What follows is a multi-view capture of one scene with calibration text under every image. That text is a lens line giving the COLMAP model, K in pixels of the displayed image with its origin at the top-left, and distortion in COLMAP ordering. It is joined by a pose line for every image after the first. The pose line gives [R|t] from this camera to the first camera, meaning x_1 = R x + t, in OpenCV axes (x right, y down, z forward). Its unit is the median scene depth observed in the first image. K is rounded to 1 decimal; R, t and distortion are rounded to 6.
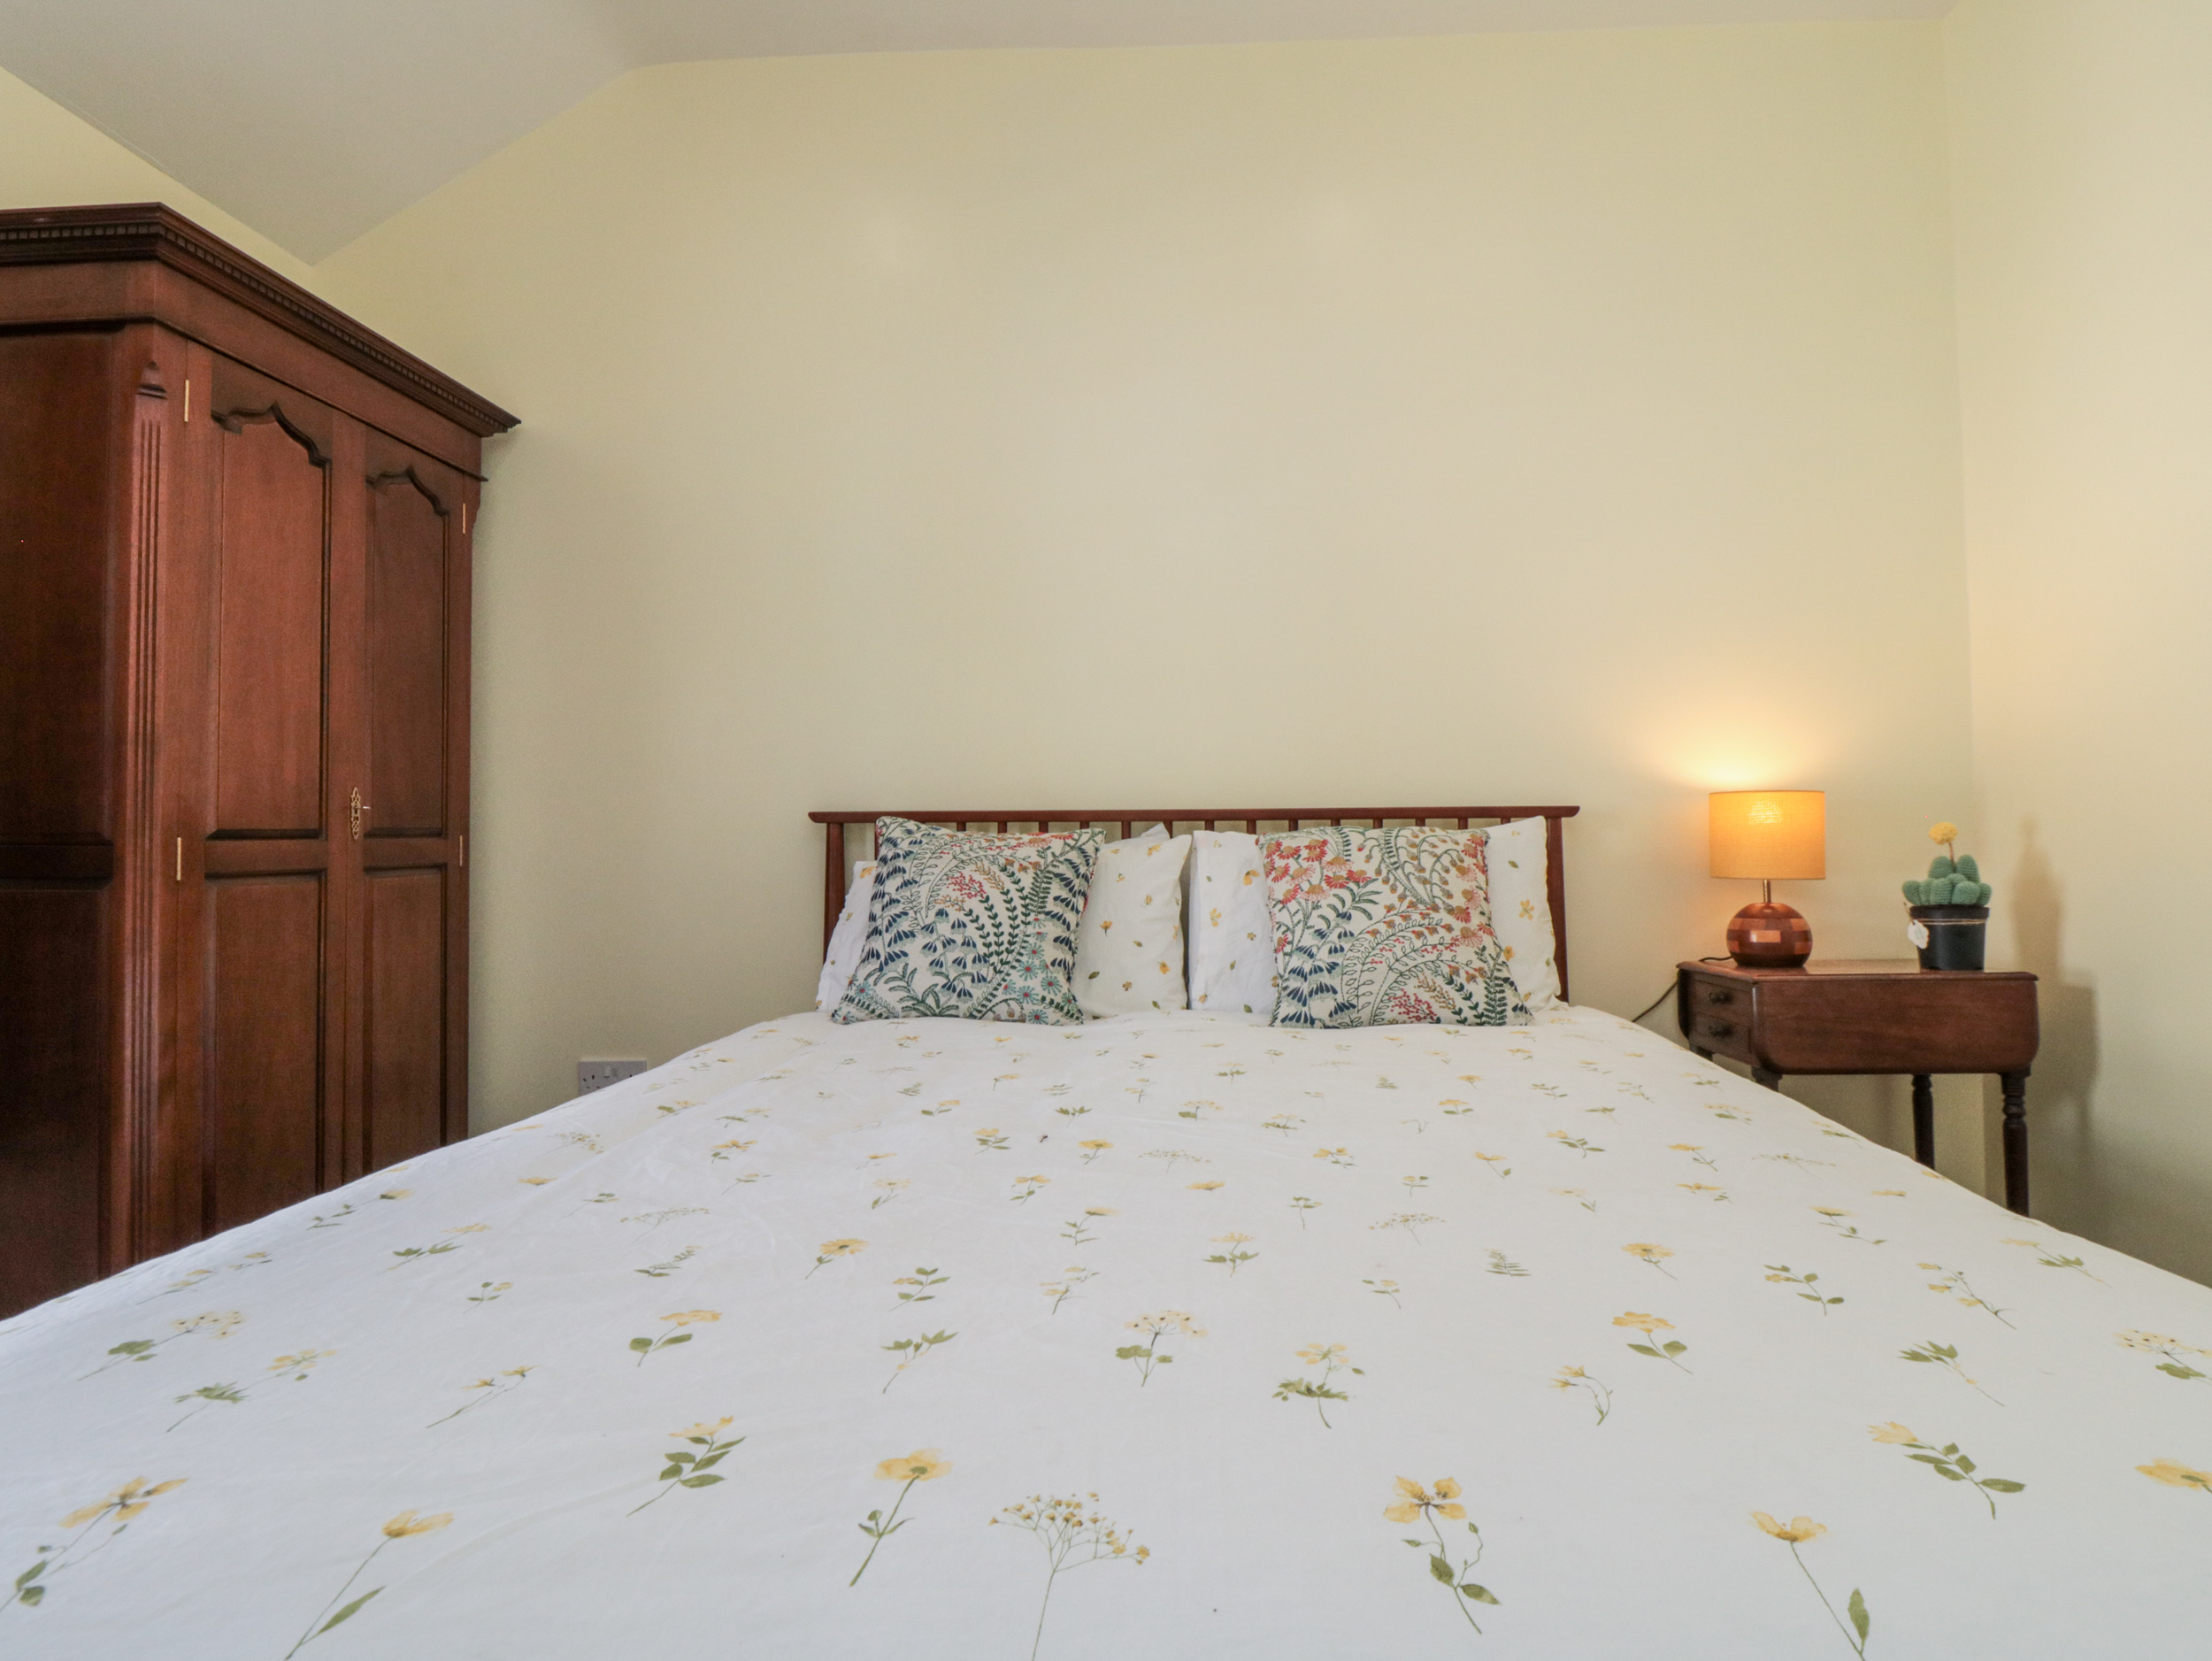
lens RADIAL K [[1146.2, 0, 1156.9], [0, 1146.2, 800.3], [0, 0, 1]] dist [0.003118, -0.016085]
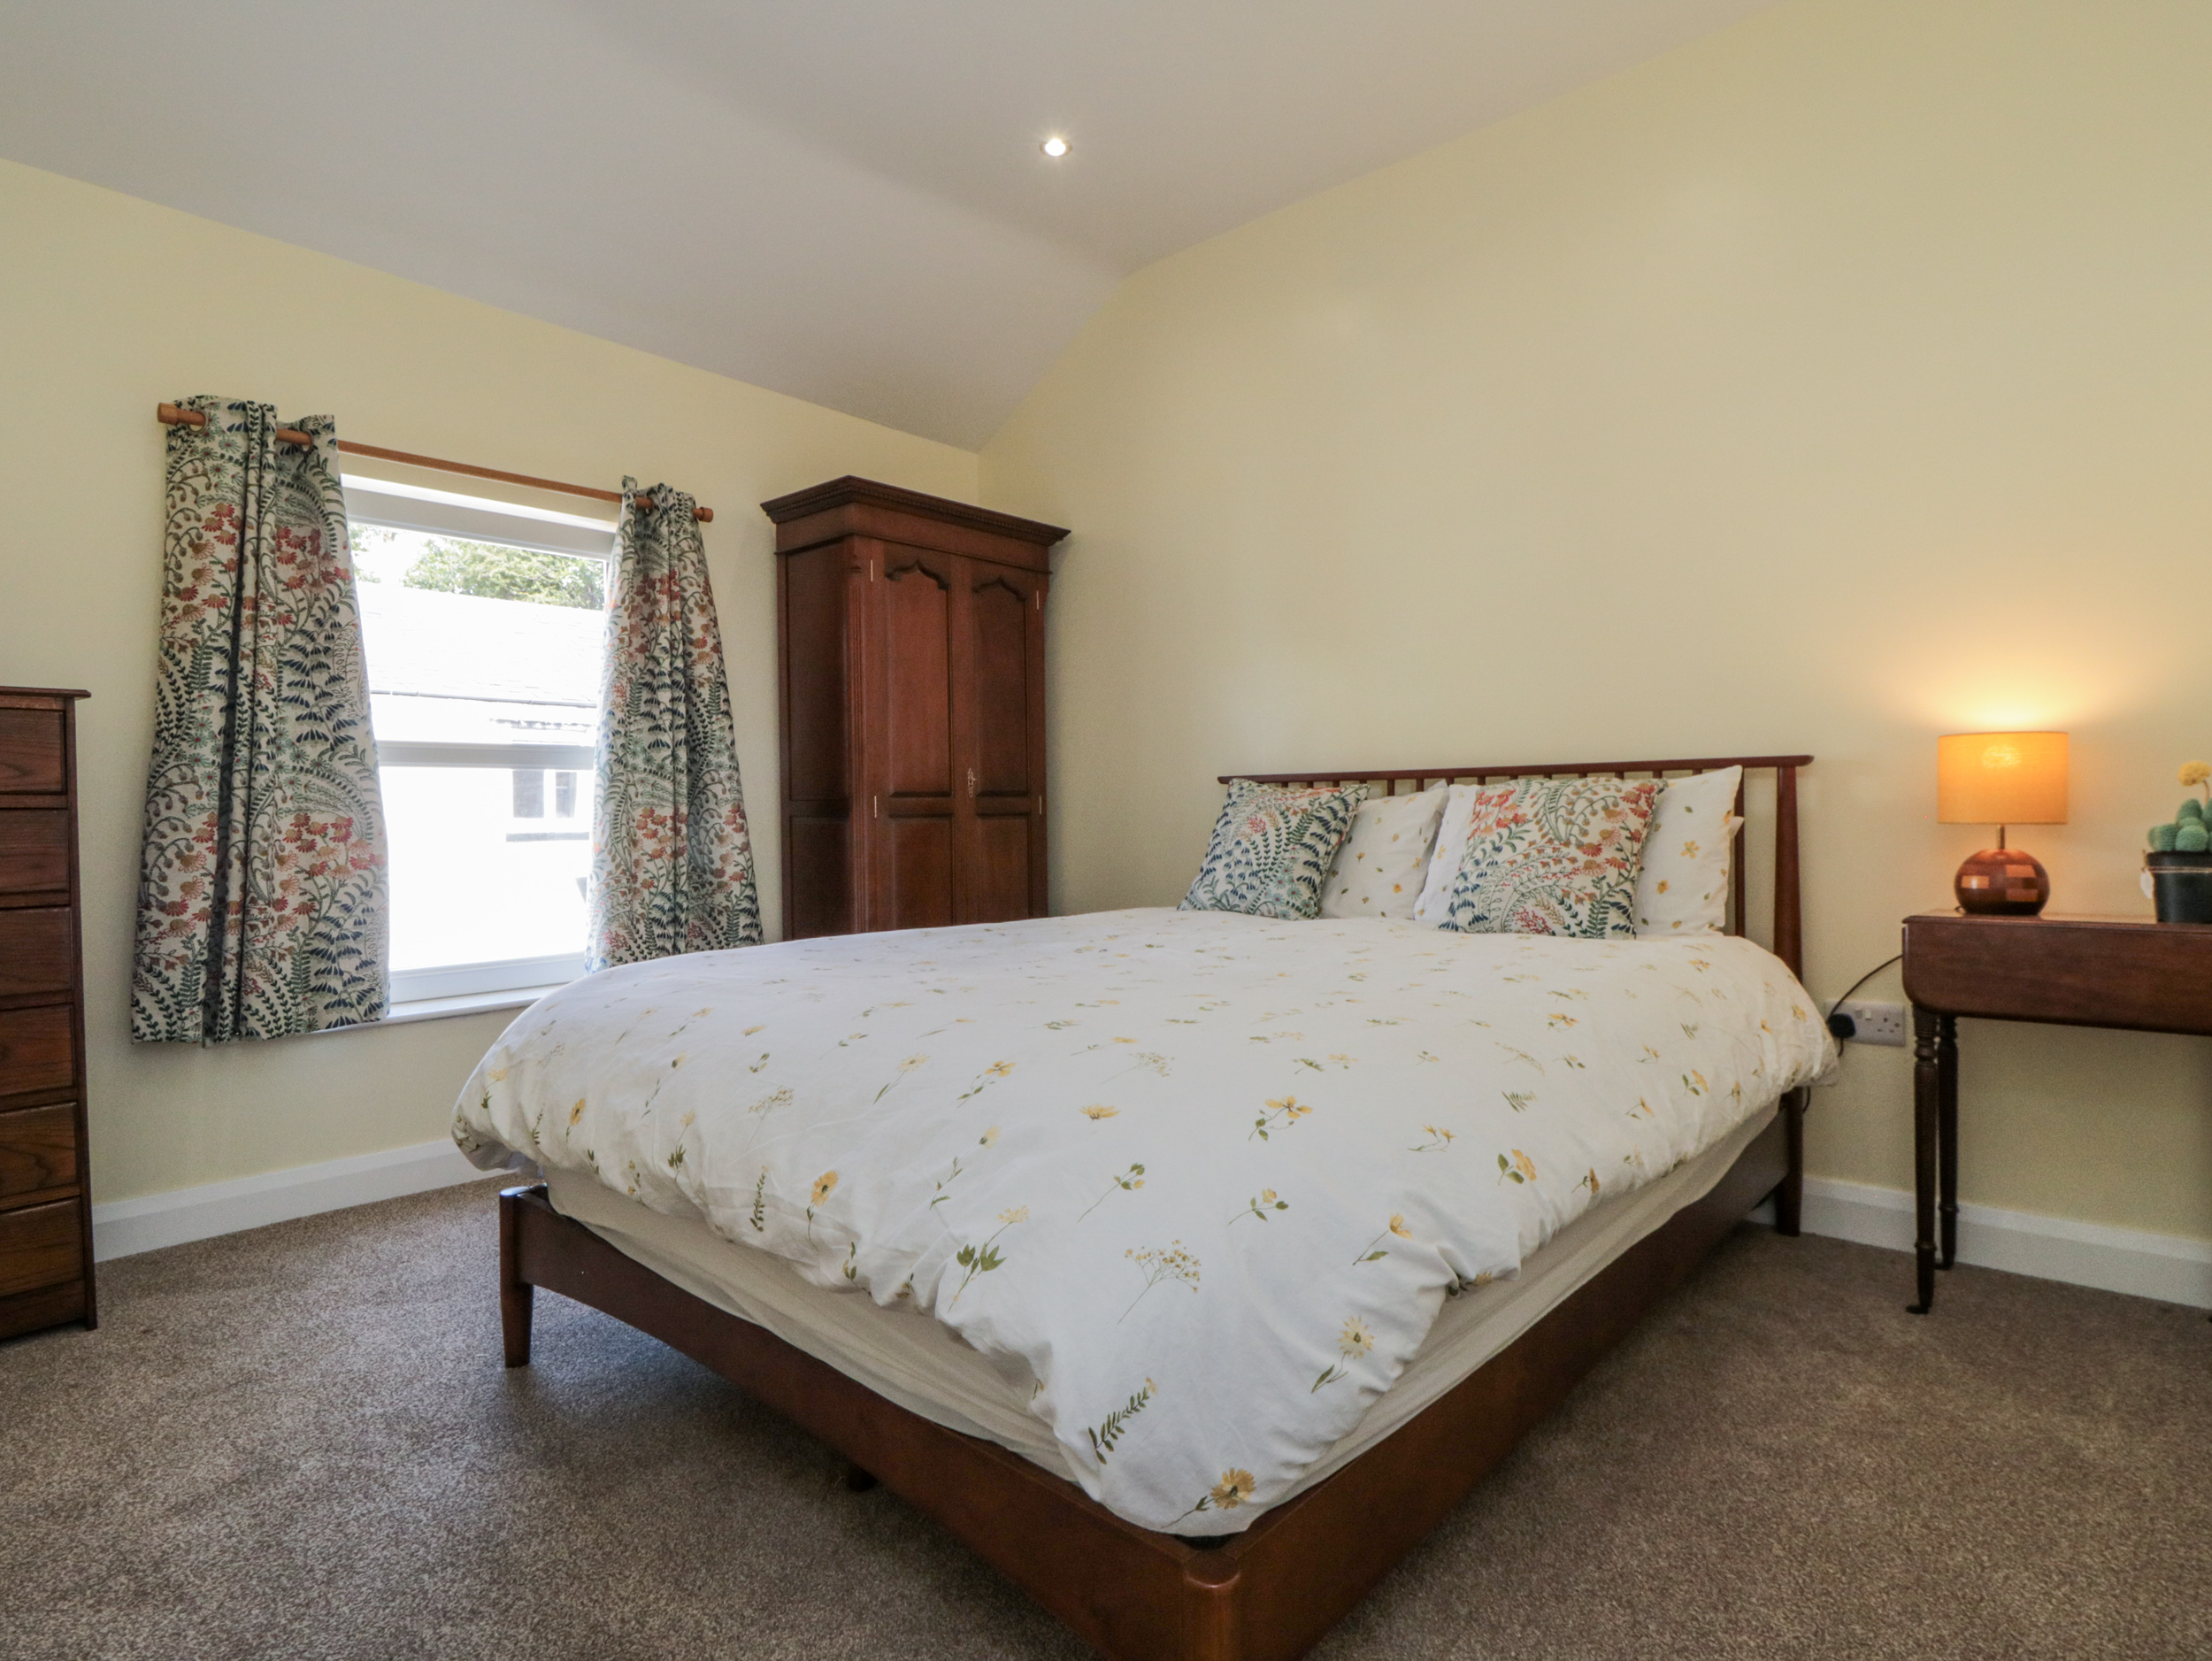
lens RADIAL K [[1146.2, 0, 1156.9], [0, 1146.2, 800.3], [0, 0, 1]] dist [0.003118, -0.016085]
pose [[0.787947, -0.008582, -0.615683, 0.642811], [0.024376, 0.999554, 0.017263, 0.016084], [0.615260, -0.028610, 0.787805, -0.222833]]
